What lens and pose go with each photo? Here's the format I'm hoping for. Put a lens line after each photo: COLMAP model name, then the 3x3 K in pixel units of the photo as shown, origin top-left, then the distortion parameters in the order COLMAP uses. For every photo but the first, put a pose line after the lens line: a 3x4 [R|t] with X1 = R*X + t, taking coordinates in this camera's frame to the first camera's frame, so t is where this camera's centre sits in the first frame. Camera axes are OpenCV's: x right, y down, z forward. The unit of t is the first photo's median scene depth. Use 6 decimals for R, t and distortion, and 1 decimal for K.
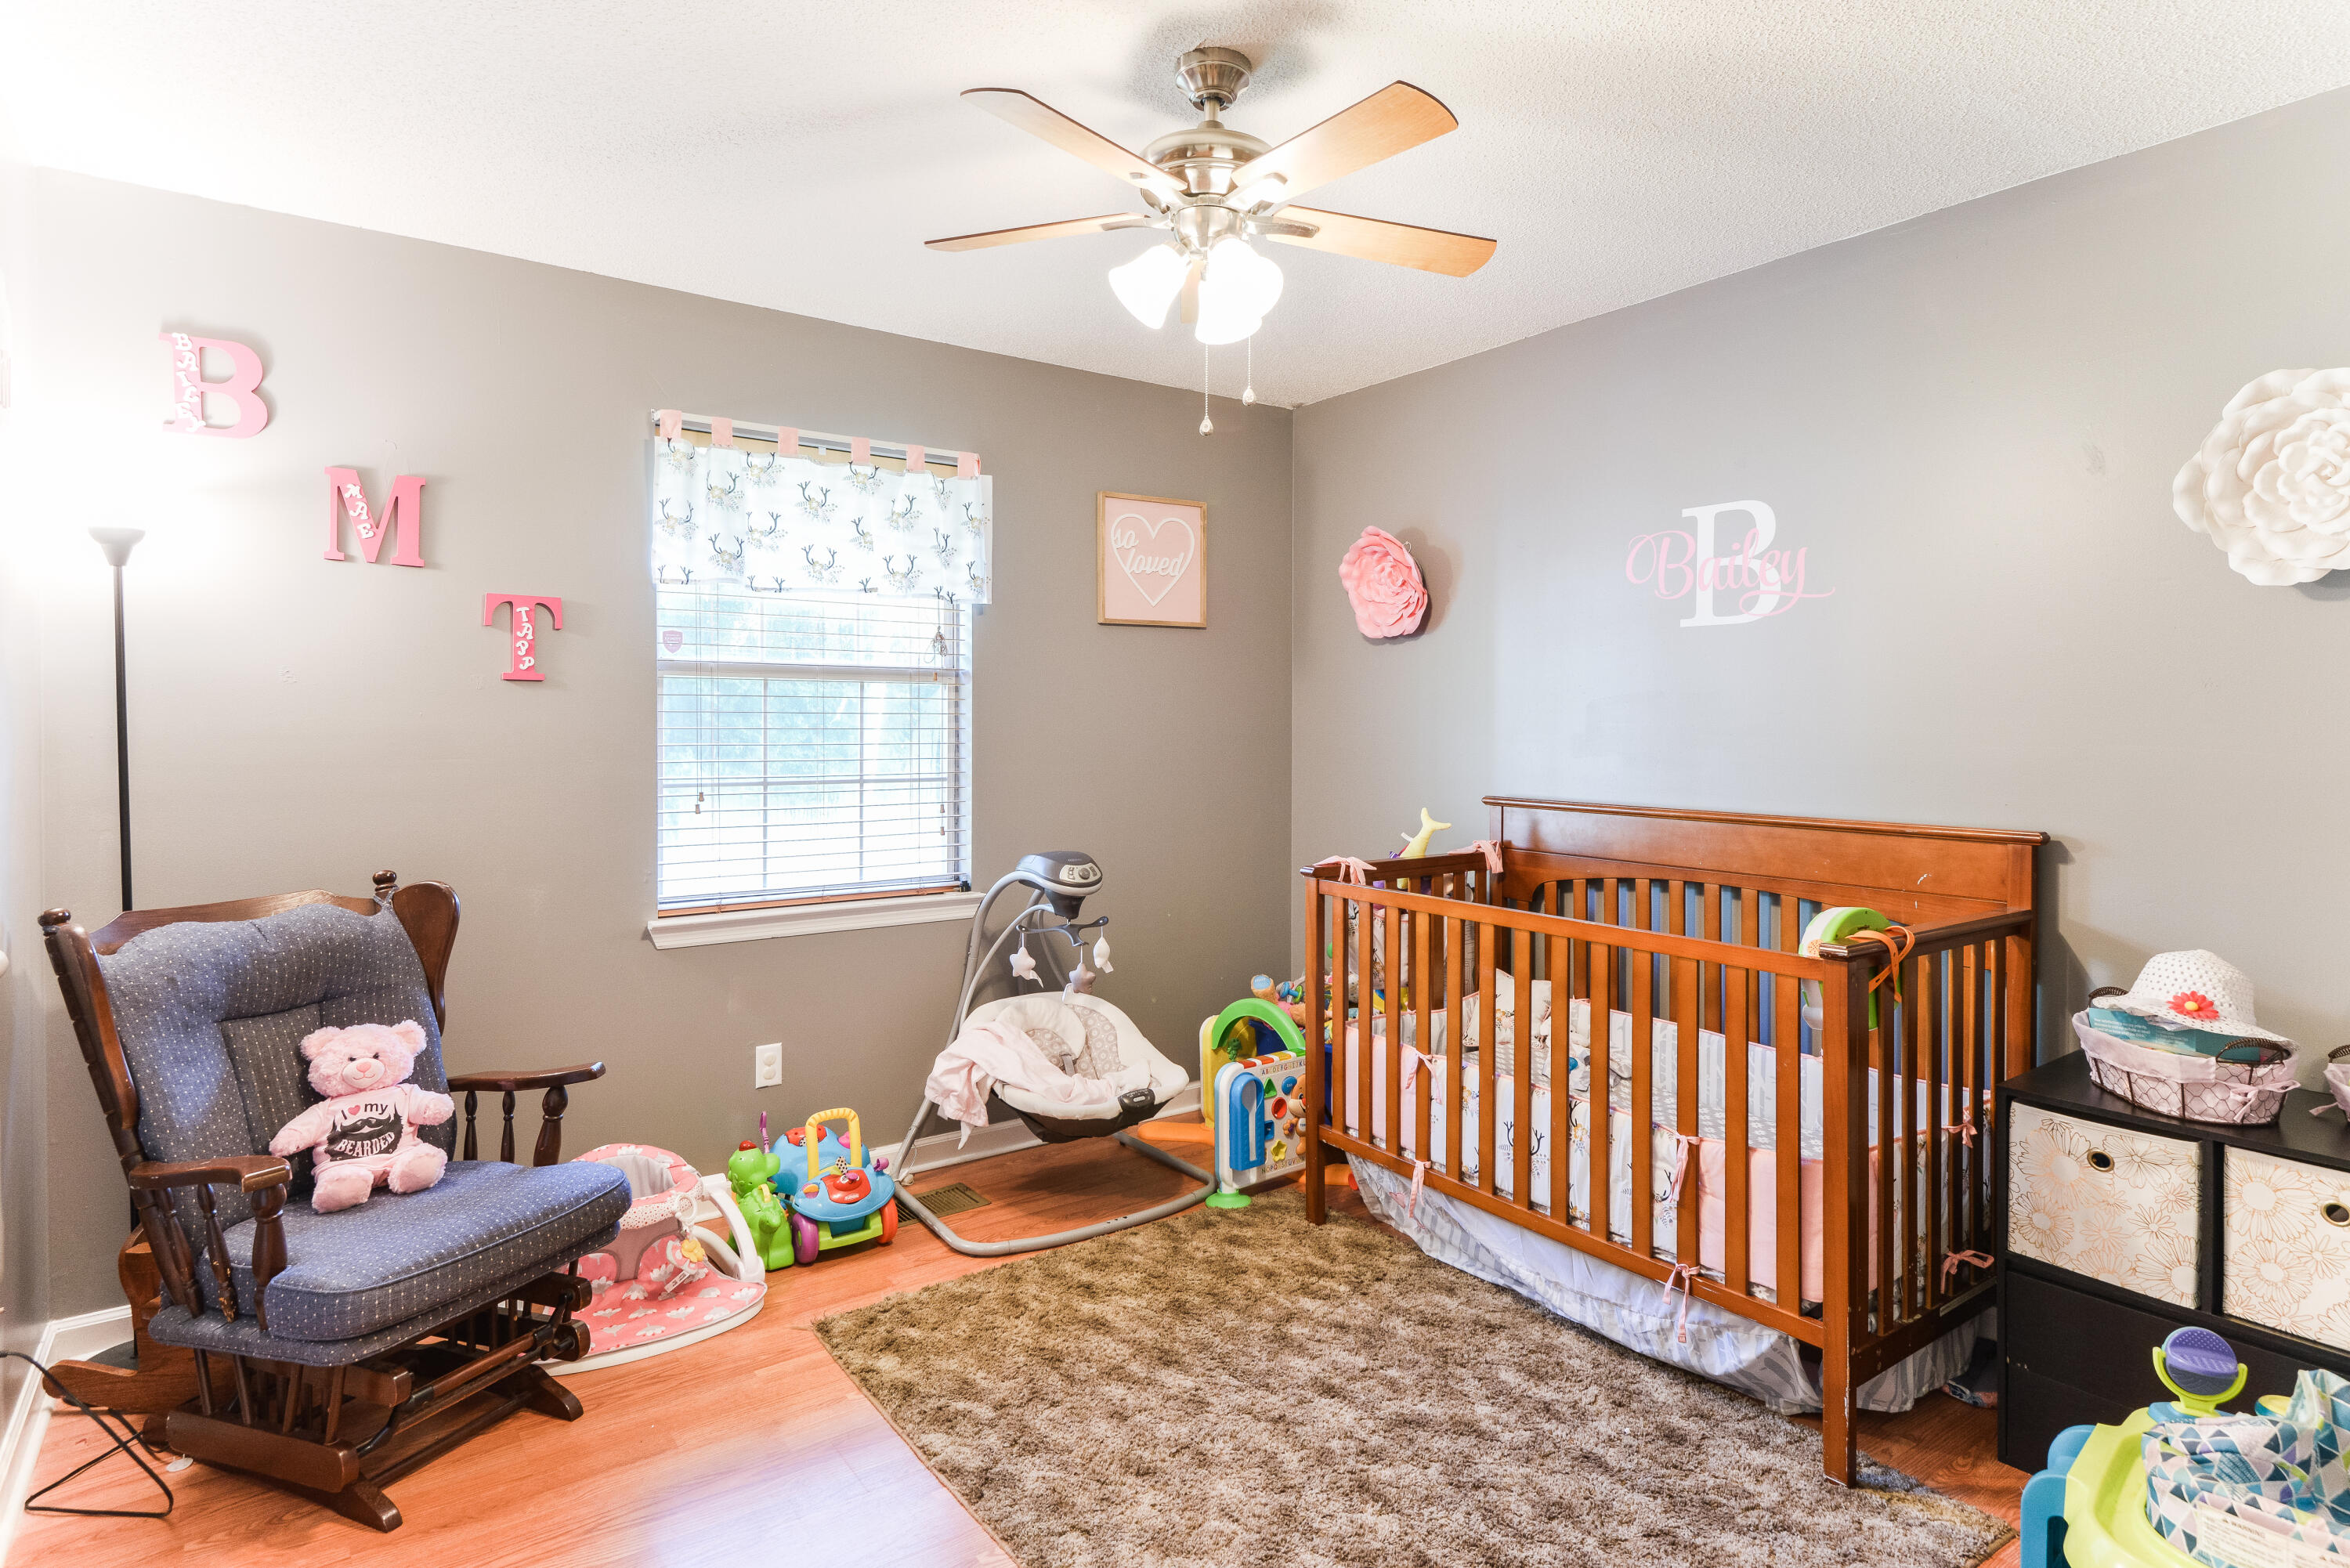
lens RADIAL K [[1271.6, 0, 1184.5], [0, 1271.6, 740.0], [0, 0, 1]] dist [0.043677, -0.020151]
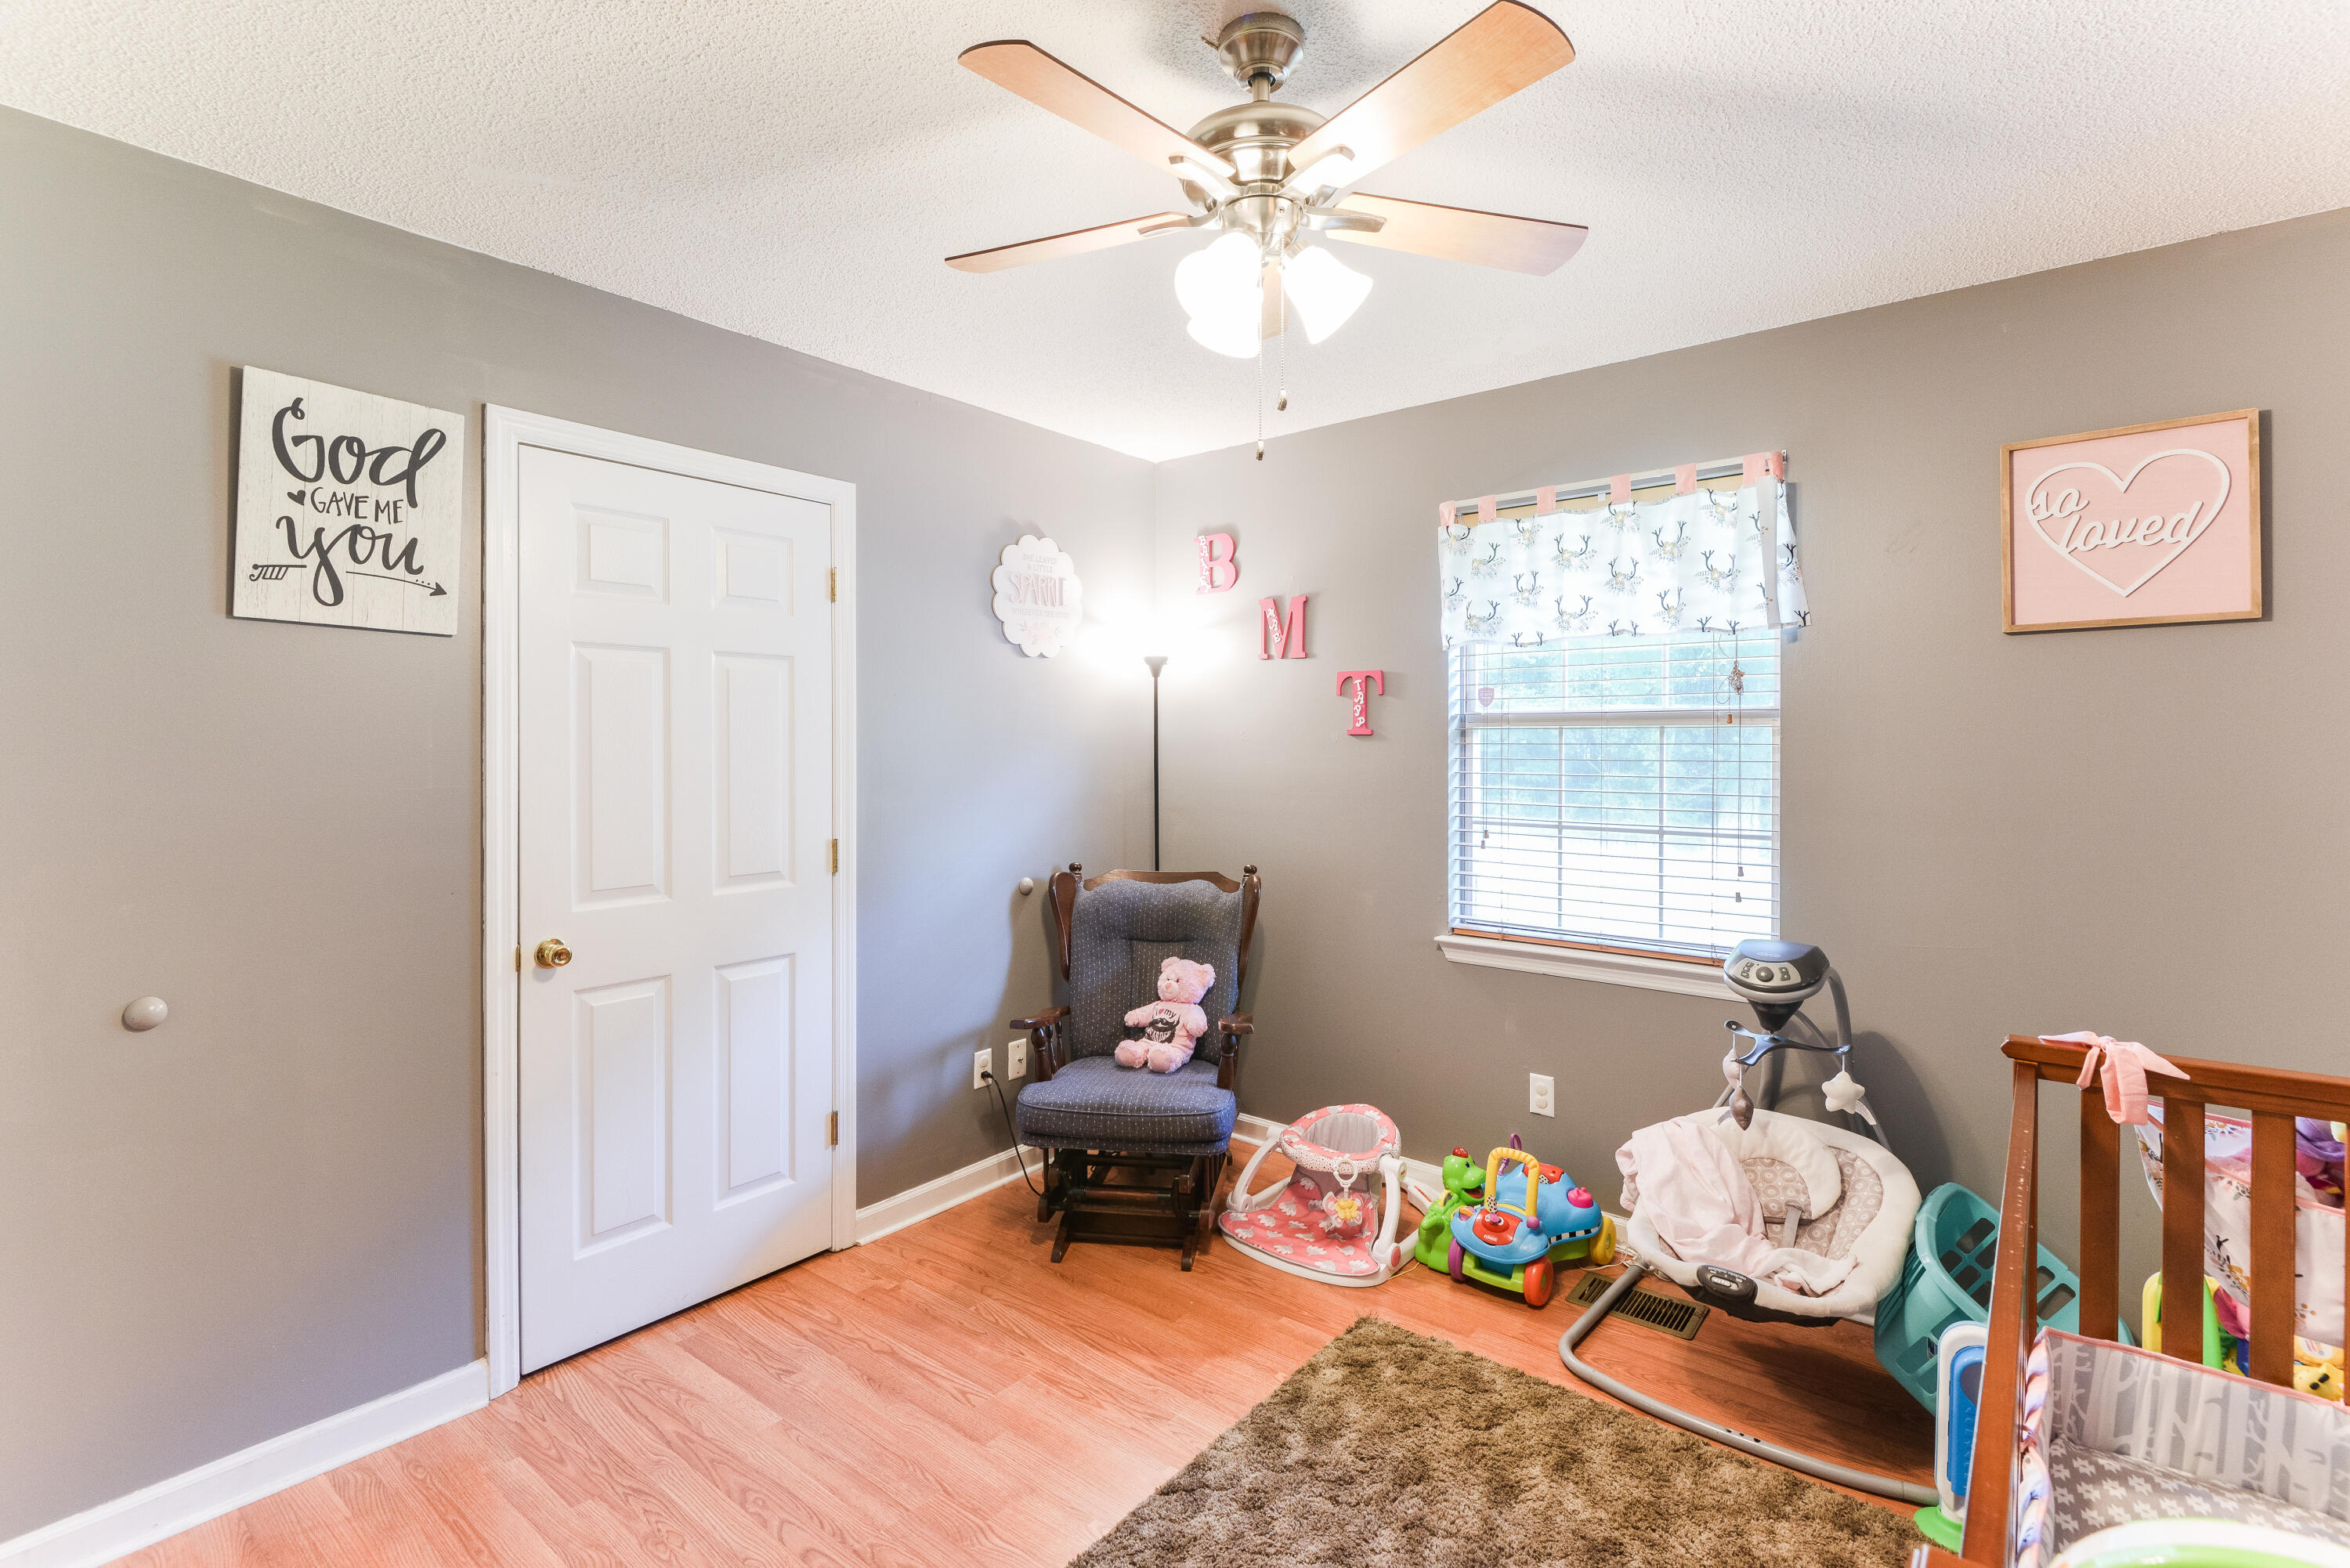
lens RADIAL K [[1076.3, 0, 1186.1], [0, 1076.3, 751.5], [0, 0, 1]] dist [0.040420, -0.033653]
pose [[0.261759, 0.003418, -0.965127, 0.526240], [-0.015478, 0.999880, -0.000657, -0.026679], [0.965009, 0.015111, 0.261780, 0.553384]]
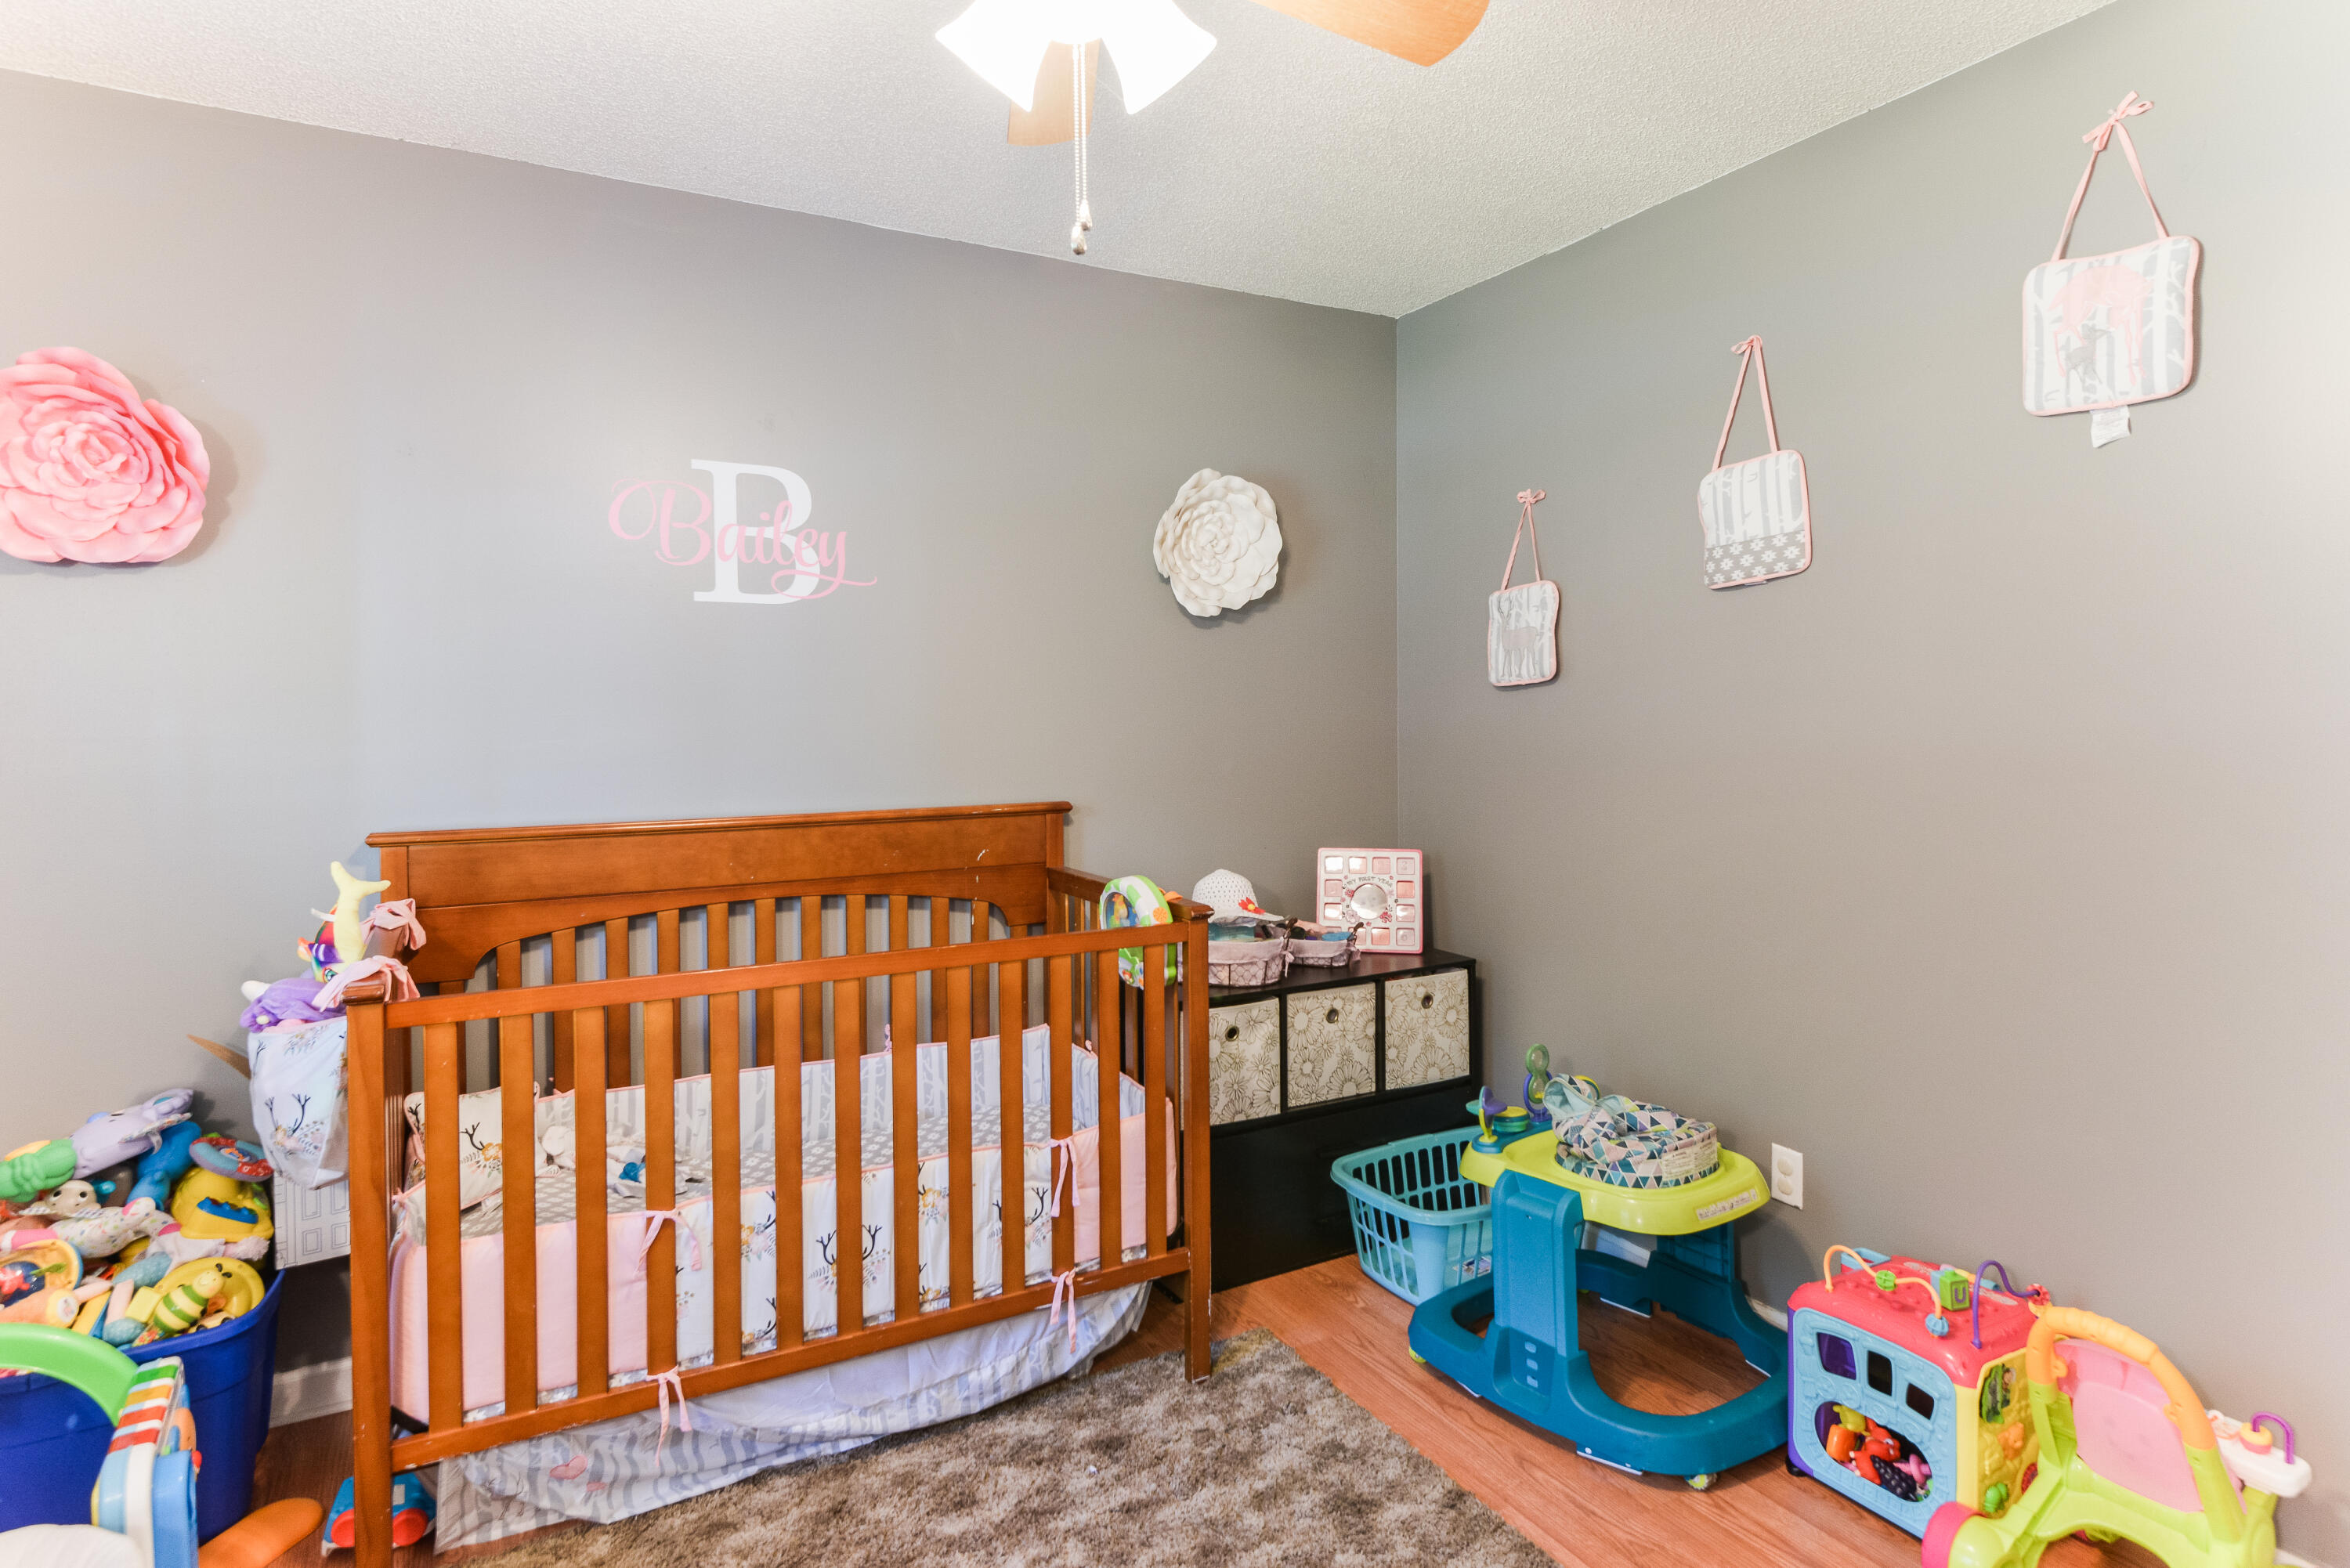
lens RADIAL K [[1271.6, 0, 1184.5], [0, 1271.6, 740.0], [0, 0, 1]] dist [0.043677, -0.020151]
pose [[0.117951, -0.026802, 0.992658, -0.438059], [0.024320, 0.999414, 0.024095, -0.010756], [-0.992722, 0.021300, 0.118533, 0.633837]]
